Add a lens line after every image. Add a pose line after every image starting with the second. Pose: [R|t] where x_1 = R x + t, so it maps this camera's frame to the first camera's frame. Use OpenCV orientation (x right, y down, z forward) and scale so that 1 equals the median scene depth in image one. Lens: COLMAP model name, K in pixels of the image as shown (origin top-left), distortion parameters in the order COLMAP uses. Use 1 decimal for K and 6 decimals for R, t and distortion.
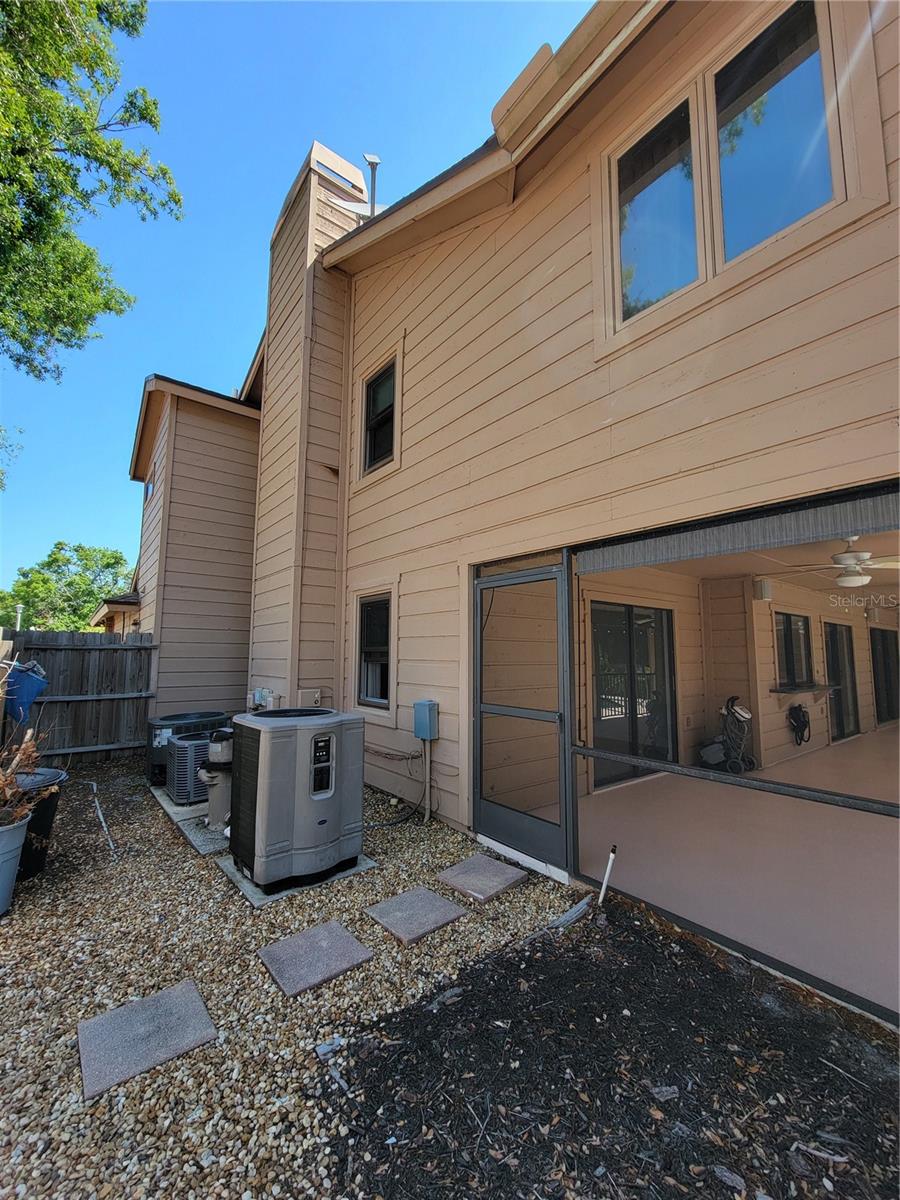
lens RADIAL K [[486.3, 0, 450.0], [0, 486.3, 600.0], [0, 0, 1]] dist [0.000857, 0.000032]
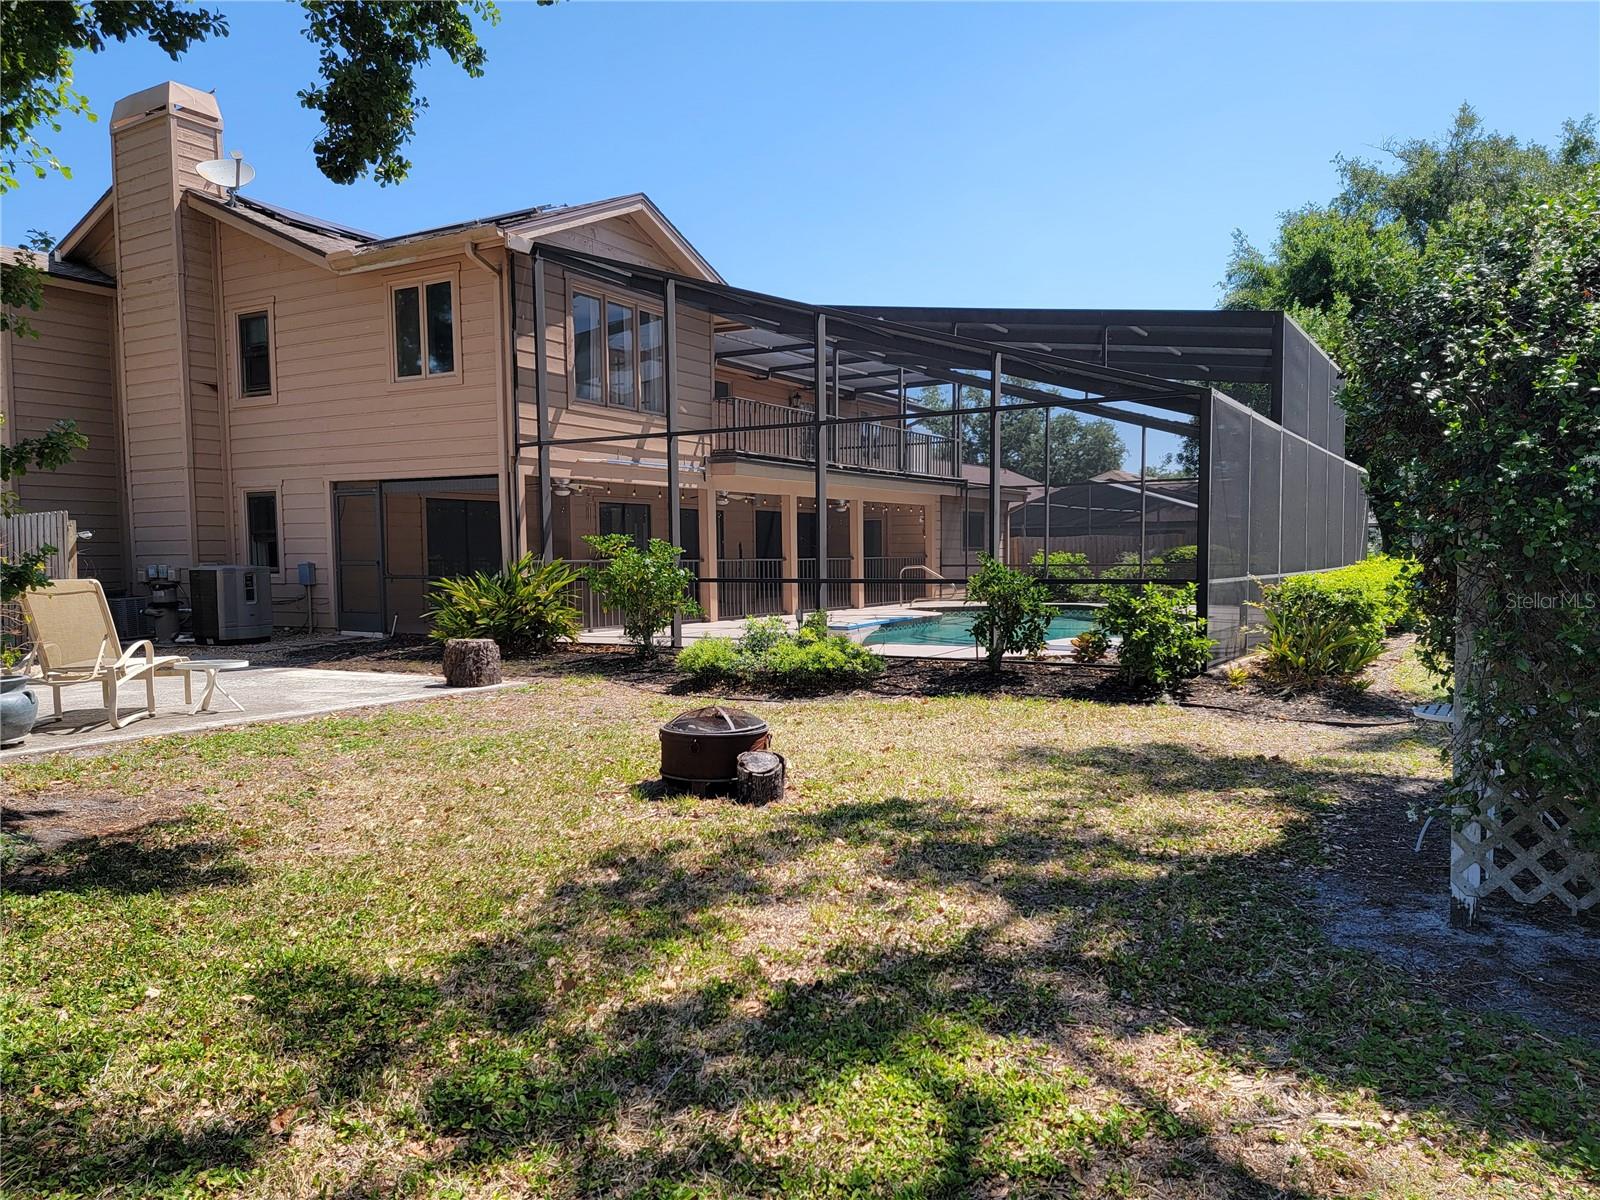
lens RADIAL K [[1121.9, 0, 805.8], [0, 1121.9, 627.0], [0, 0, 1]] dist [0.049837, -0.005385]
pose [[0.932796, -0.034664, 0.358734, 0.121959], [-0.027139, 0.985782, 0.165823, -0.218619], [-0.359382, -0.164415, 0.918593, -2.677175]]
